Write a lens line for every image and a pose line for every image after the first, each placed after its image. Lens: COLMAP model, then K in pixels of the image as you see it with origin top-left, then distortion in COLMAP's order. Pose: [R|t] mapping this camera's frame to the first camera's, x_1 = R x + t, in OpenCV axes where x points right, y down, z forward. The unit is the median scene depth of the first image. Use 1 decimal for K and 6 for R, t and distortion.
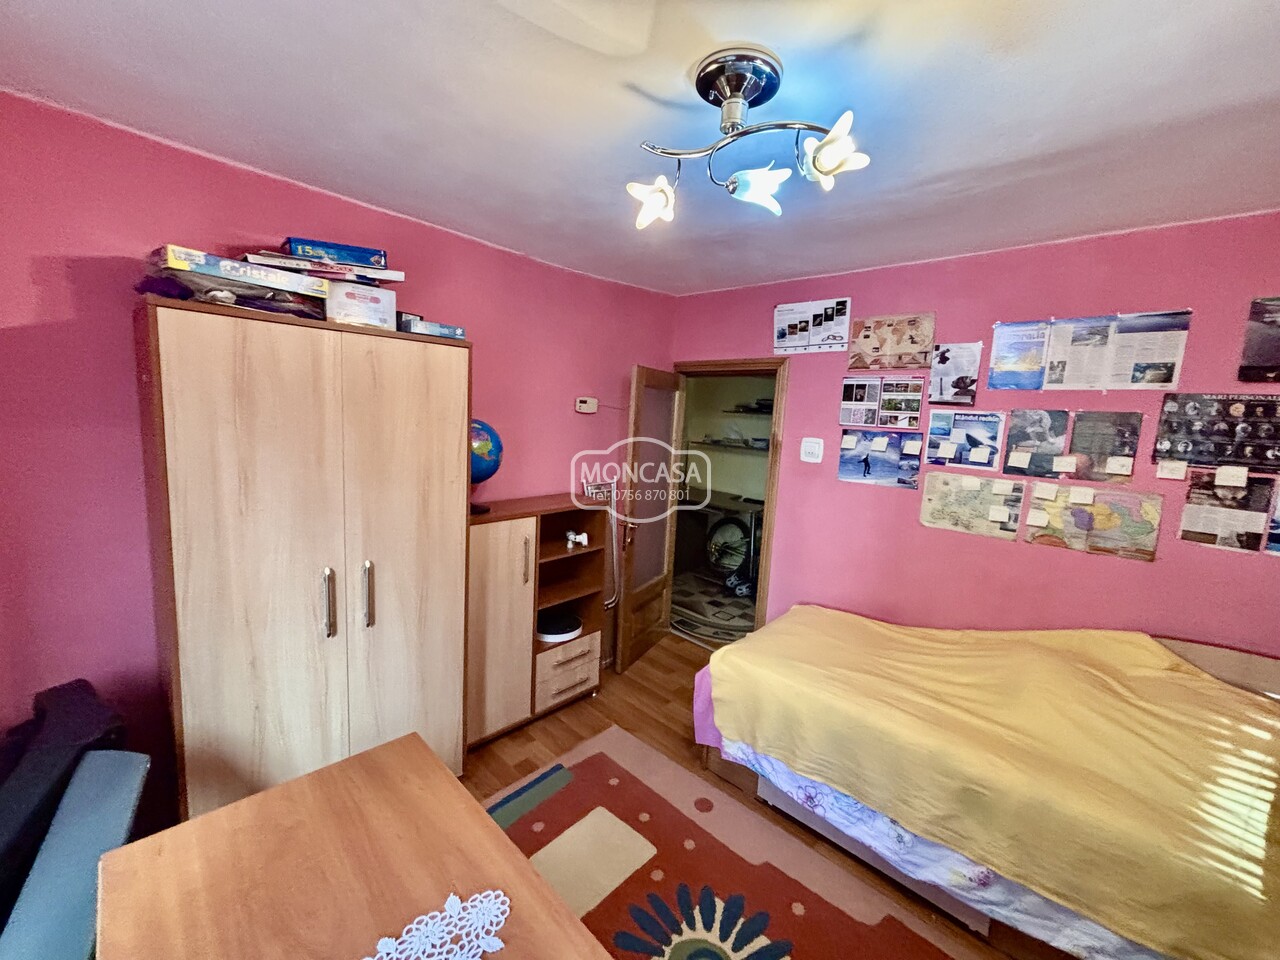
lens RADIAL K [[513.4, 0, 641.9], [0, 513.4, 472.0], [0, 0, 1]] dist [-0.004939, 0.002151]
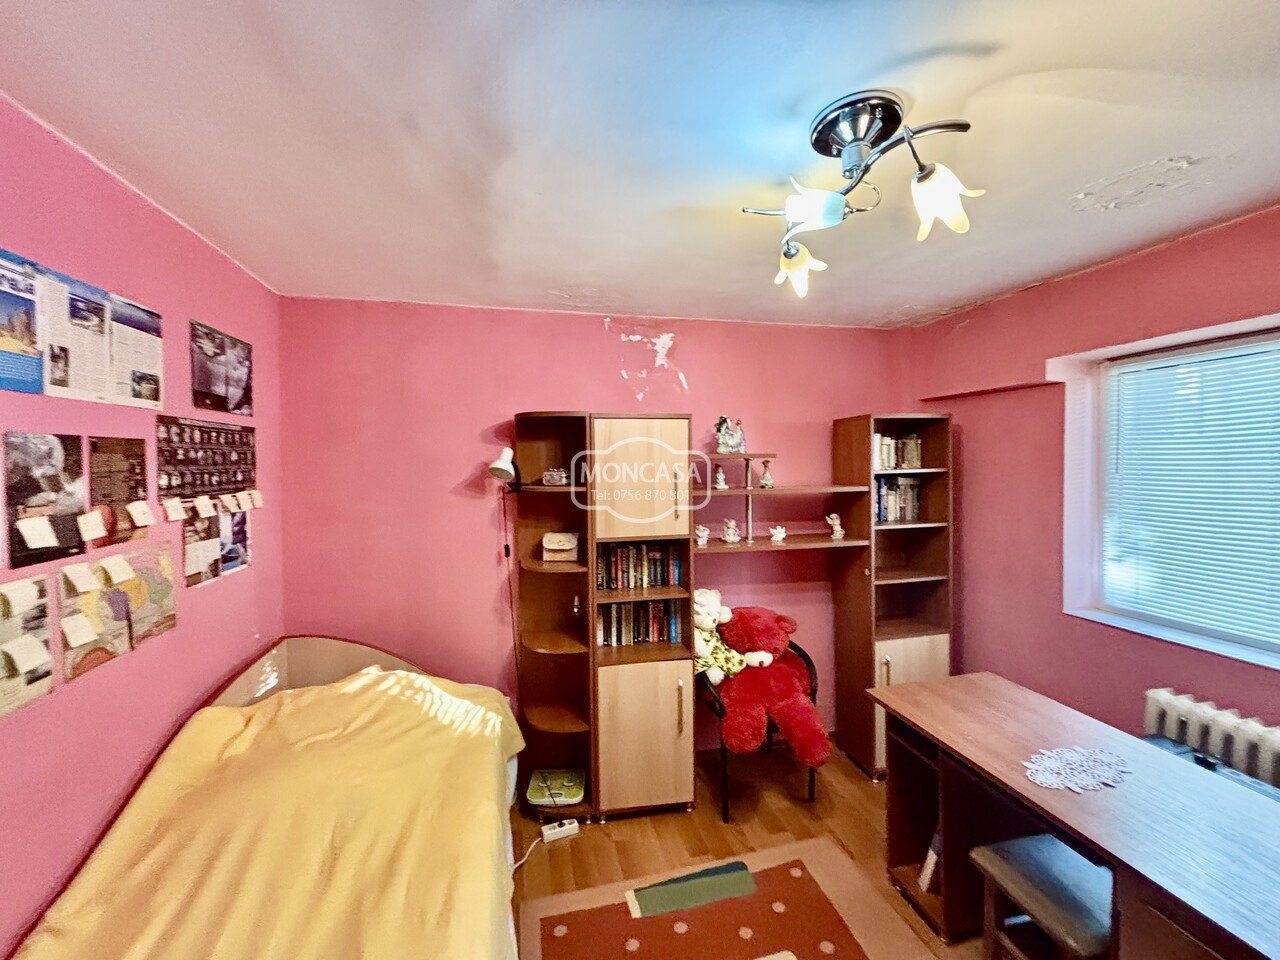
lens RADIAL K [[513.4, 0, 636.9], [0, 513.4, 477.3], [0, 0, 1]] dist [-0.004939, 0.002151]
pose [[-0.839093, -0.062052, 0.540437, -0.021506], [0.030645, 0.986503, 0.160849, -0.161111], [-0.543124, 0.151529, -0.825867, 1.251565]]
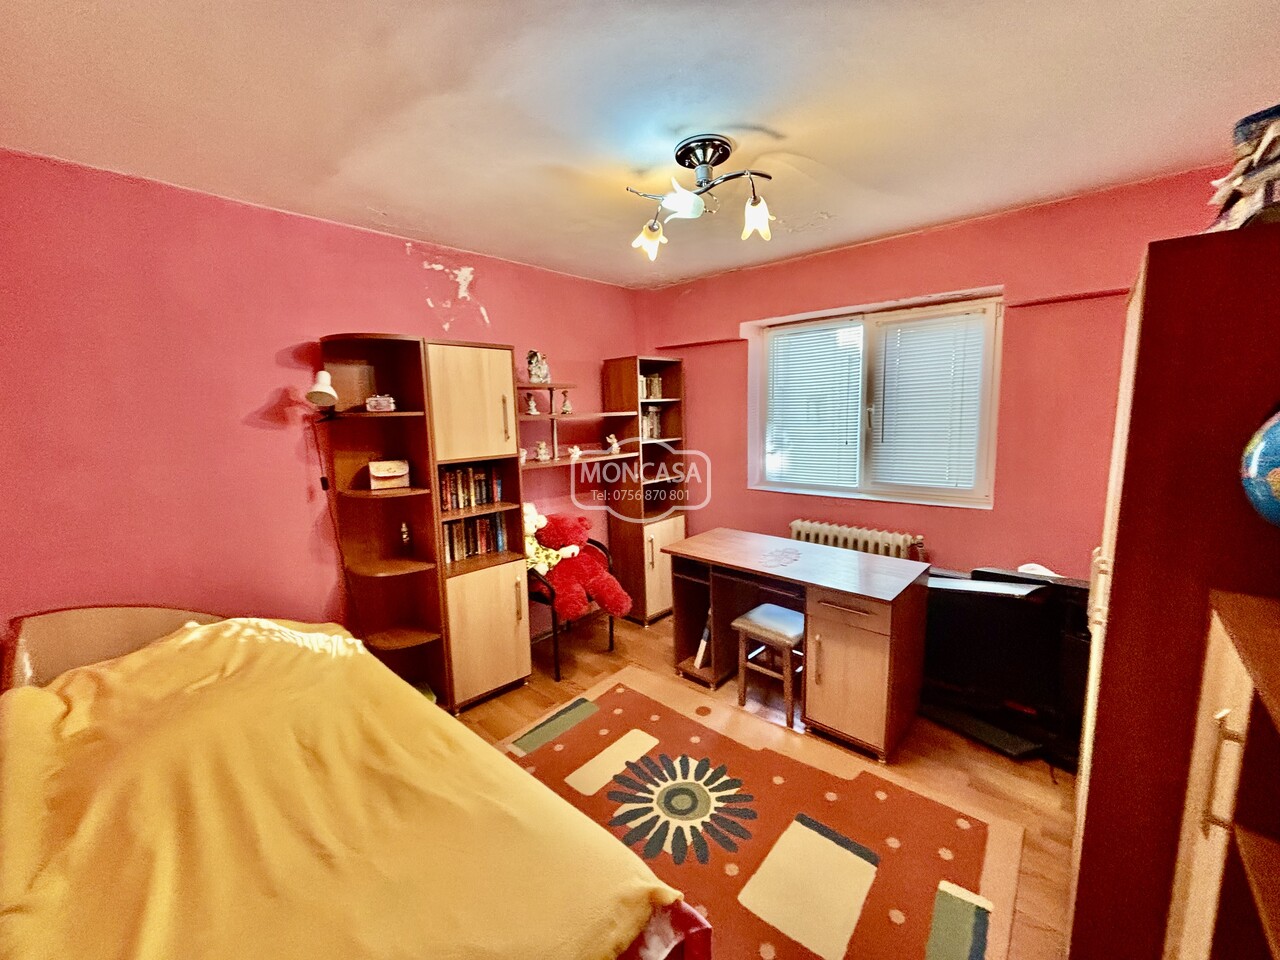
lens RADIAL K [[513.4, 0, 640.1], [0, 513.4, 479.1], [0, 0, 1]] dist [-0.004939, 0.002151]
pose [[-0.999035, -0.029058, -0.032946, 0.228950], [-0.036547, 0.965907, 0.256299, -0.130203], [0.024376, 0.257255, -0.966036, 1.572901]]
